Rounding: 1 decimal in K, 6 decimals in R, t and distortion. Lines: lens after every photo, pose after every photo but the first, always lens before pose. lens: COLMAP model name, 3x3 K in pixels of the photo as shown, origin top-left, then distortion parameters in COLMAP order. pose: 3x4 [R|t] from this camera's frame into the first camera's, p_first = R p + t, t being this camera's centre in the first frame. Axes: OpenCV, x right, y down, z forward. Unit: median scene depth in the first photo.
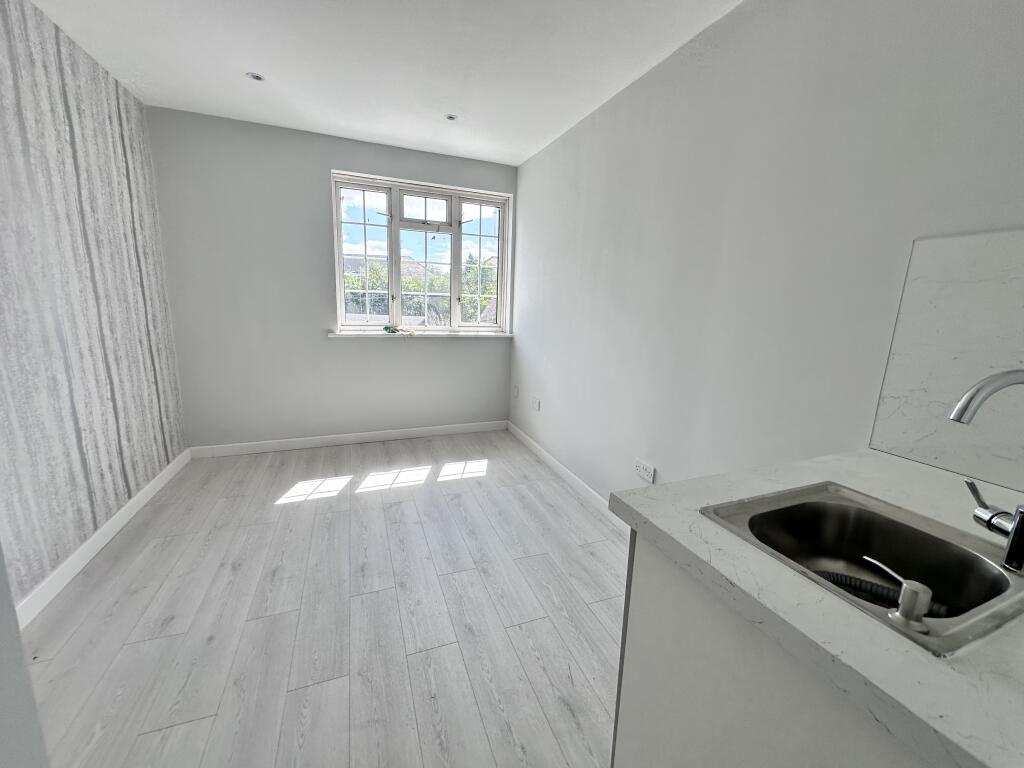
lens RADIAL K [[405.6, 0, 512.2], [0, 405.6, 381.3], [0, 0, 1]] dist [-0.002098, 0.000501]
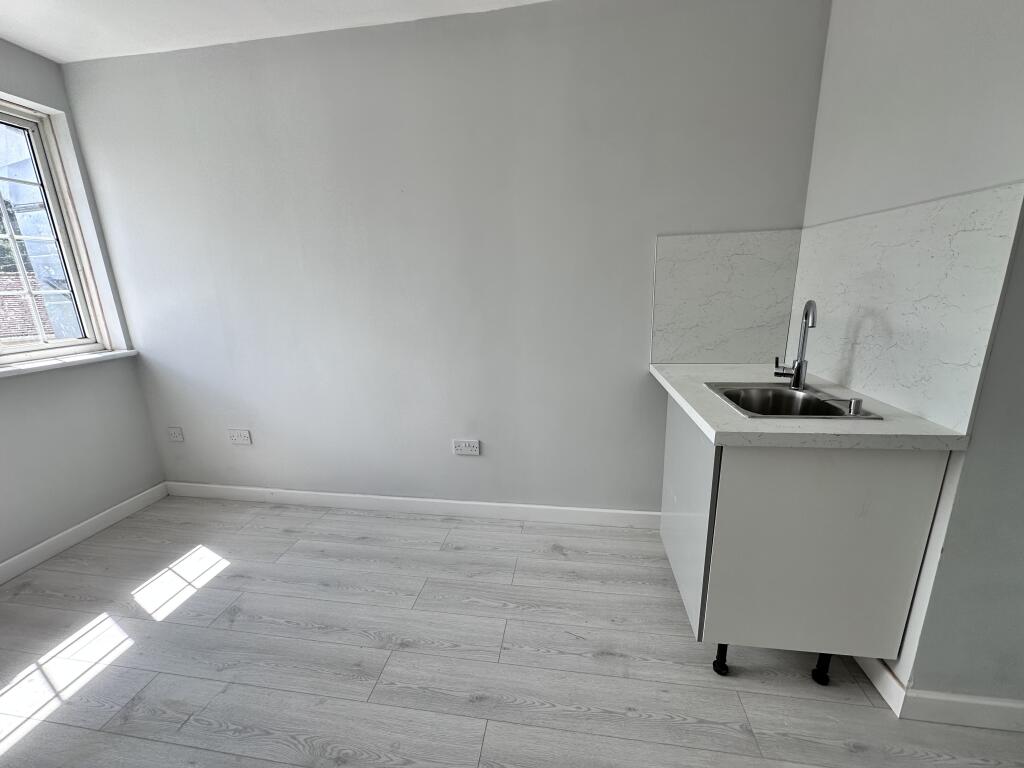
lens RADIAL K [[405.6, 0, 510.1], [0, 405.6, 381.3], [0, 0, 1]] dist [-0.002098, 0.000501]
pose [[0.501736, -0.253662, 0.826992, -0.342364], [0.214180, 0.962699, 0.165344, -0.070950], [-0.838086, 0.094166, 0.537350, 0.265010]]
